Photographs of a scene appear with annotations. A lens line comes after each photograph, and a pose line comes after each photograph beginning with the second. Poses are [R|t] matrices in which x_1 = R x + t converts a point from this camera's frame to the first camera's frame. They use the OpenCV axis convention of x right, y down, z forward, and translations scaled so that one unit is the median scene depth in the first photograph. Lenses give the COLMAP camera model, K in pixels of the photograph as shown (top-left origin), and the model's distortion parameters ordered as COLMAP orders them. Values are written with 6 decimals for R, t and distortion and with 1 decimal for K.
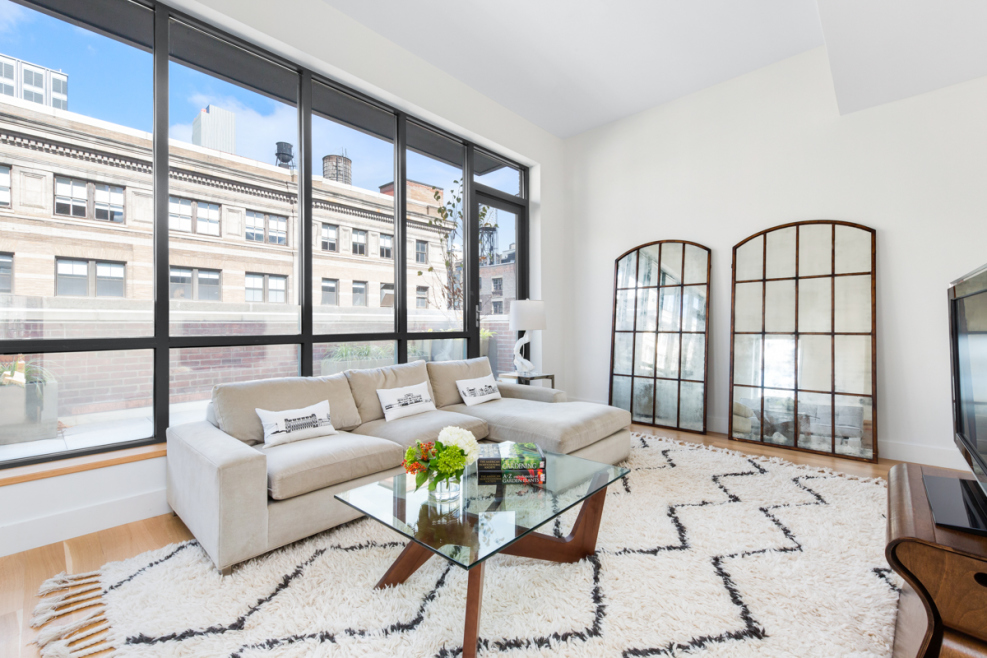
lens RADIAL K [[418.3, 0, 491.8], [0, 418.3, 328.1], [0, 0, 1]] dist [0.001163, 0.000065]
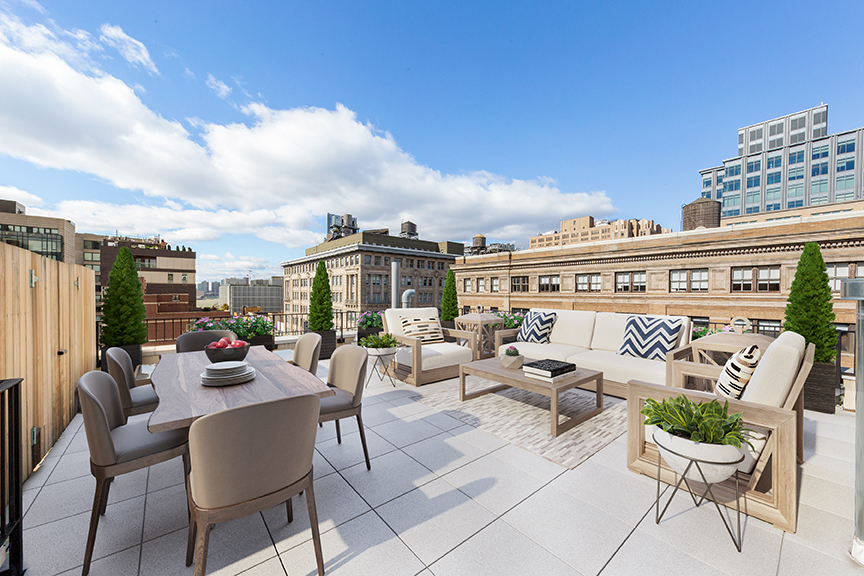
lens RADIAL K [[320.8, 0, 430.9], [0, 320.8, 293.4], [0, 0, 1]] dist [-0.000232, -0.000007]
pose [[-0.141513, 0.004276, -0.989927, 0.332368], [-0.010594, 0.999927, 0.005834, -0.253659], [0.989880, 0.011313, -0.141458, 0.029226]]
